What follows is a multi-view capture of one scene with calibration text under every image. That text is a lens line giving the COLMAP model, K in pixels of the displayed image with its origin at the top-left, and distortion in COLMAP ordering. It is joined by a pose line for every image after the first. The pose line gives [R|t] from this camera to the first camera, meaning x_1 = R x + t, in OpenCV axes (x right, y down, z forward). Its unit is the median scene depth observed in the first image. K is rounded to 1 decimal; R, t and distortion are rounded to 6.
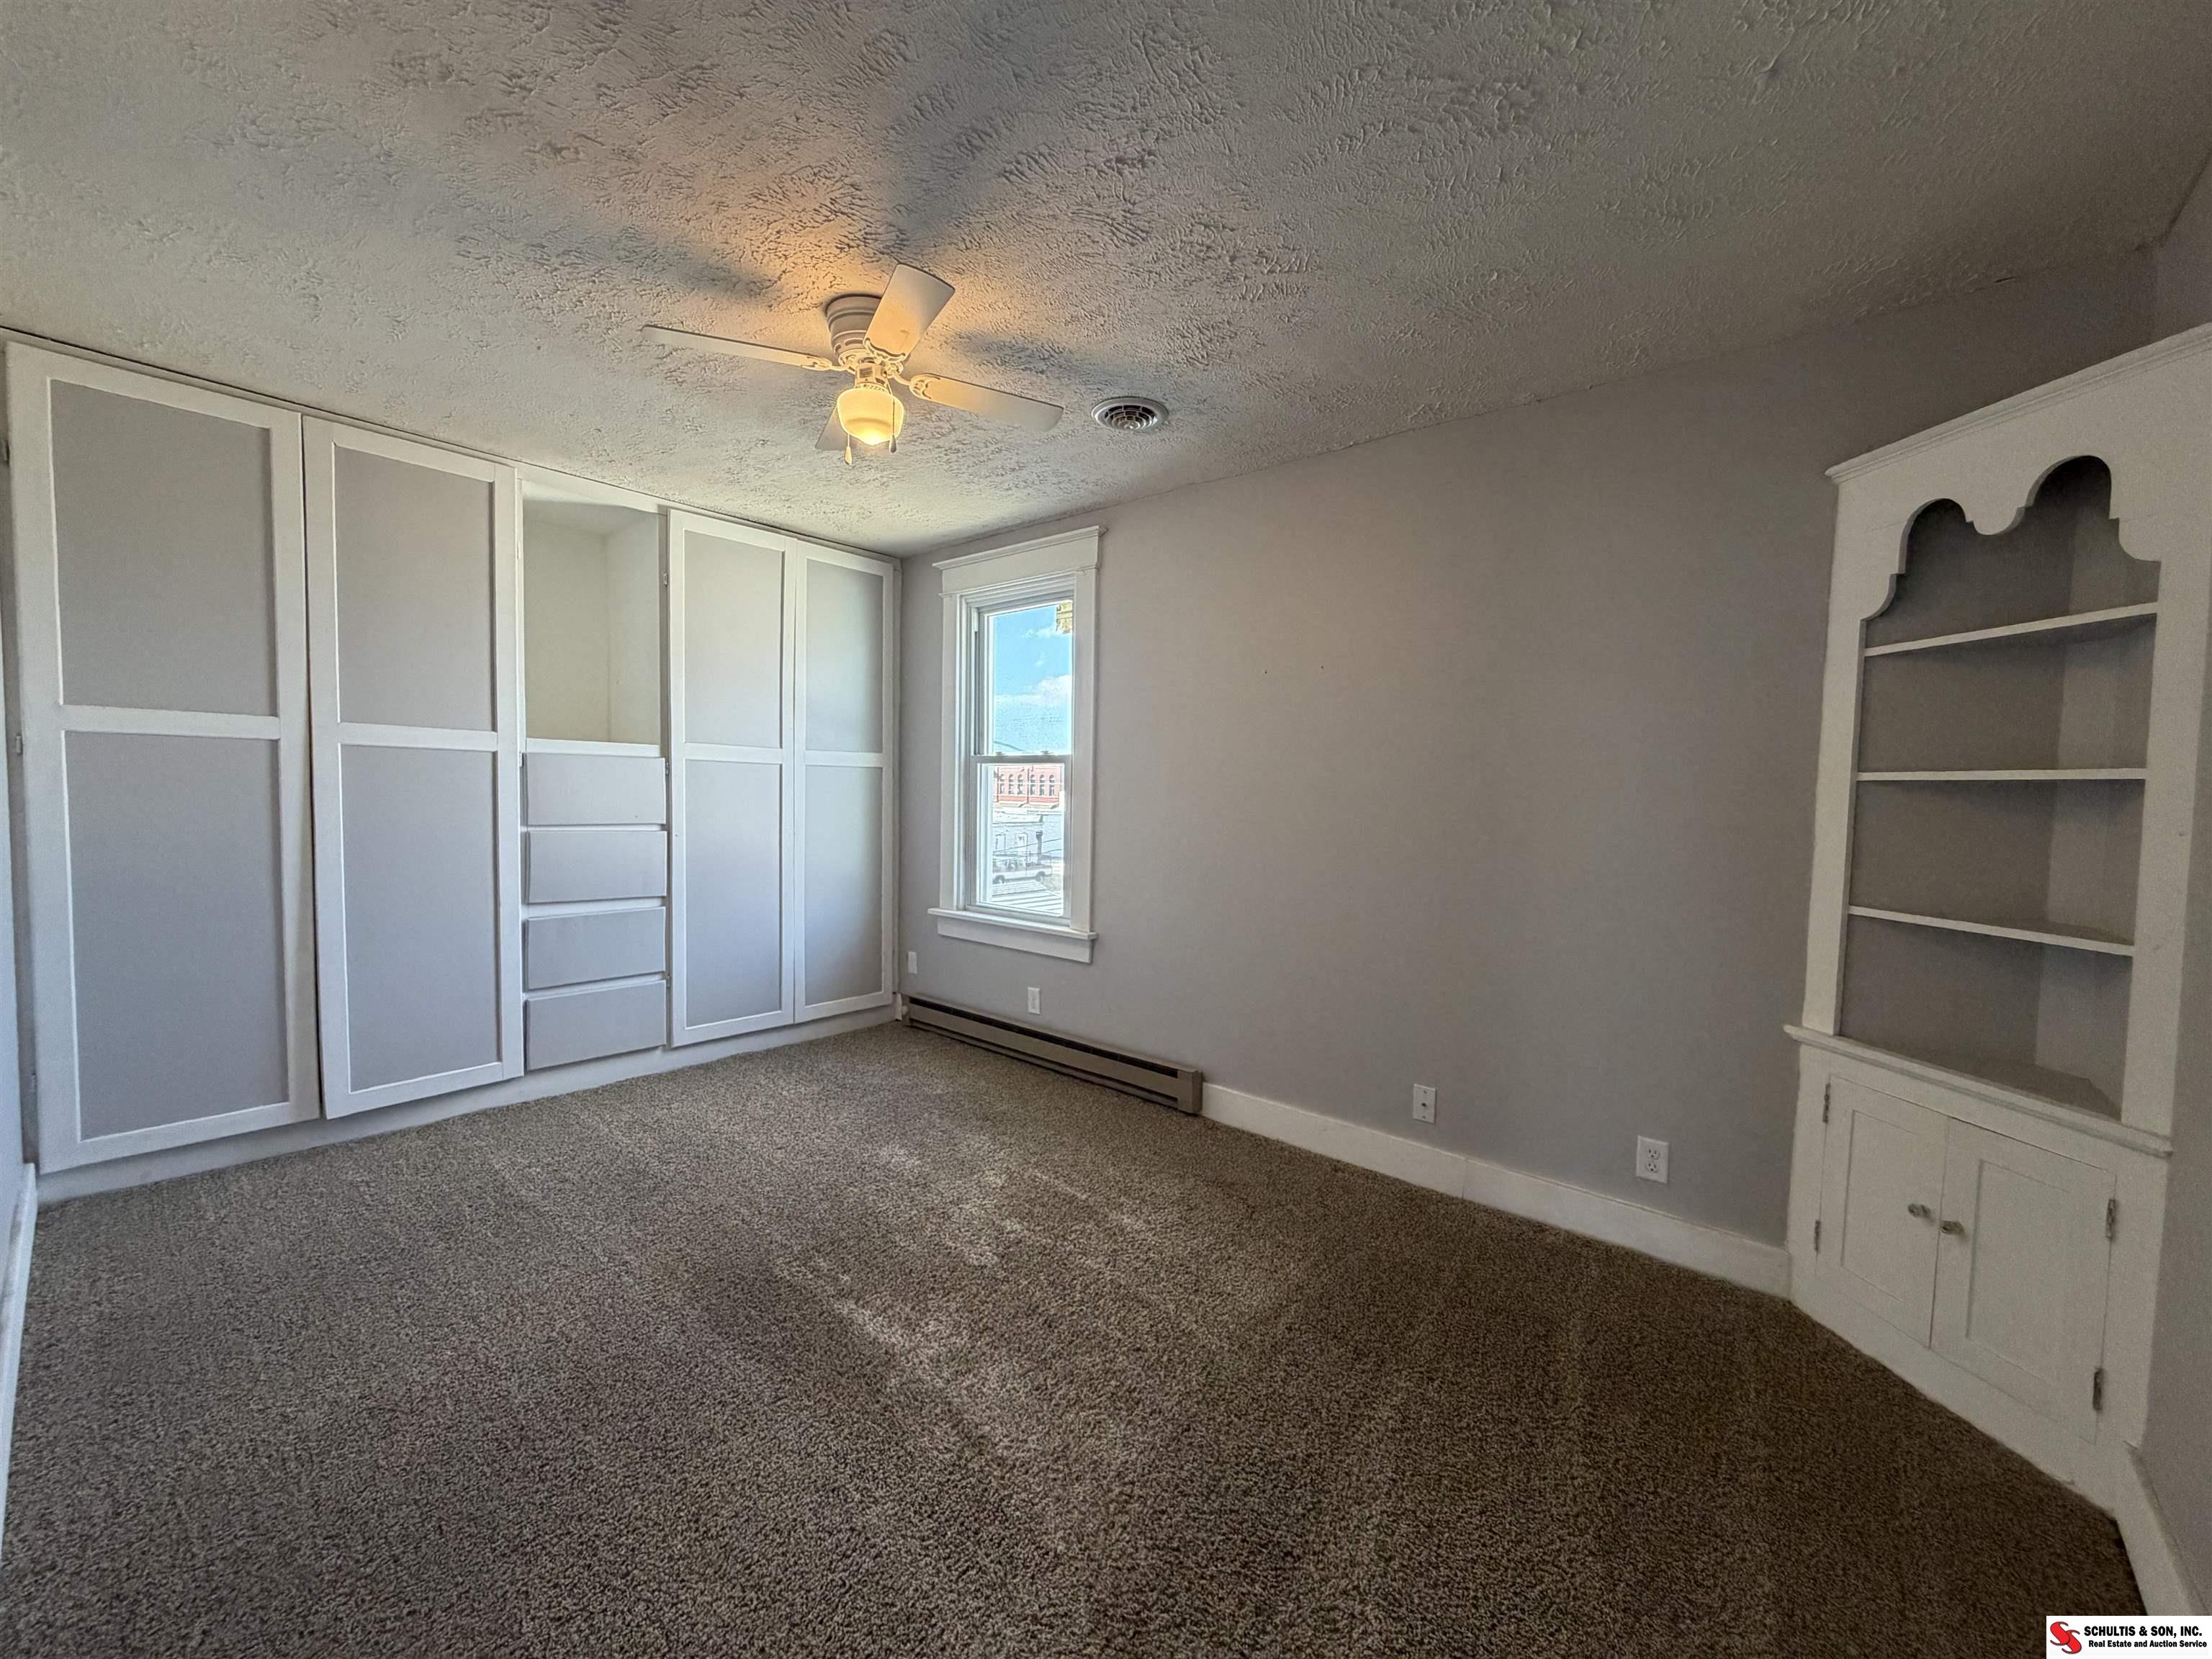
lens RADIAL K [[880.8, 0, 1099.7], [0, 880.8, 831.1], [0, 0, 1]] dist [0.001017, -0.000211]
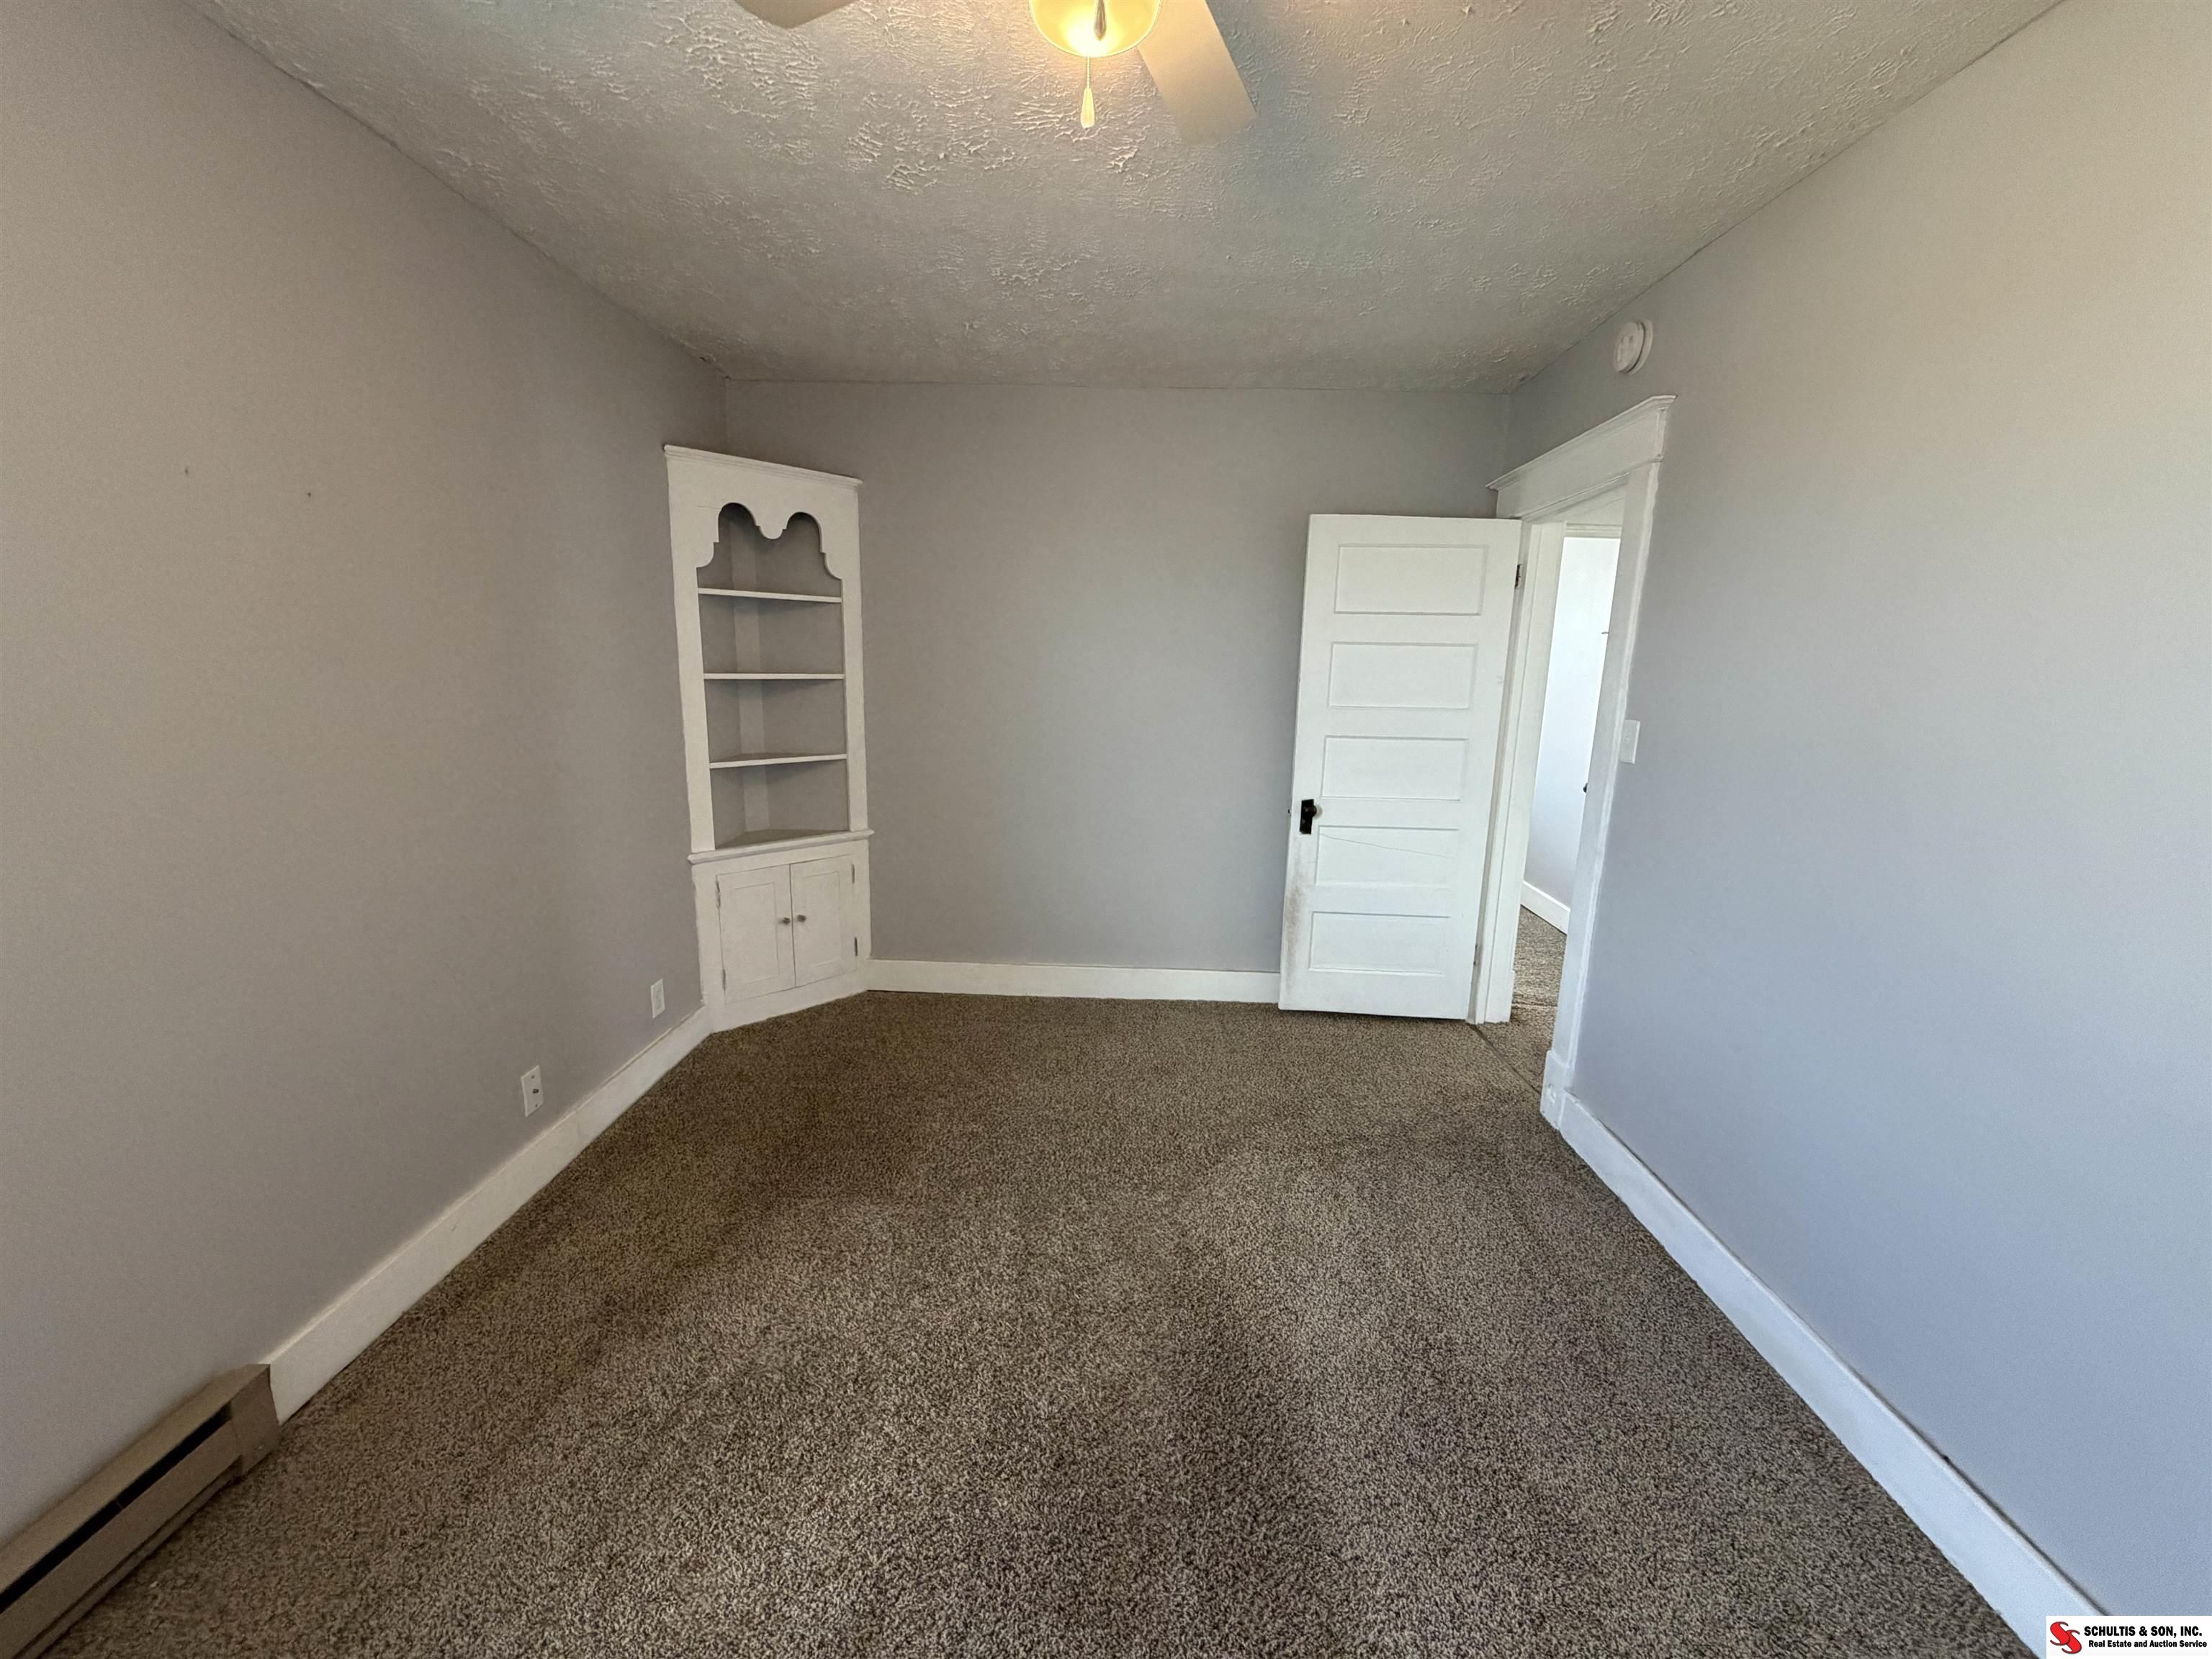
lens RADIAL K [[880.8, 0, 1099.7], [0, 880.8, 831.1], [0, 0, 1]] dist [0.001017, -0.000211]
pose [[-0.610206, -0.193880, 0.768153, -0.742309], [0.007513, 0.968133, 0.250323, -0.176995], [-0.792207, 0.158519, -0.589304, 1.395624]]
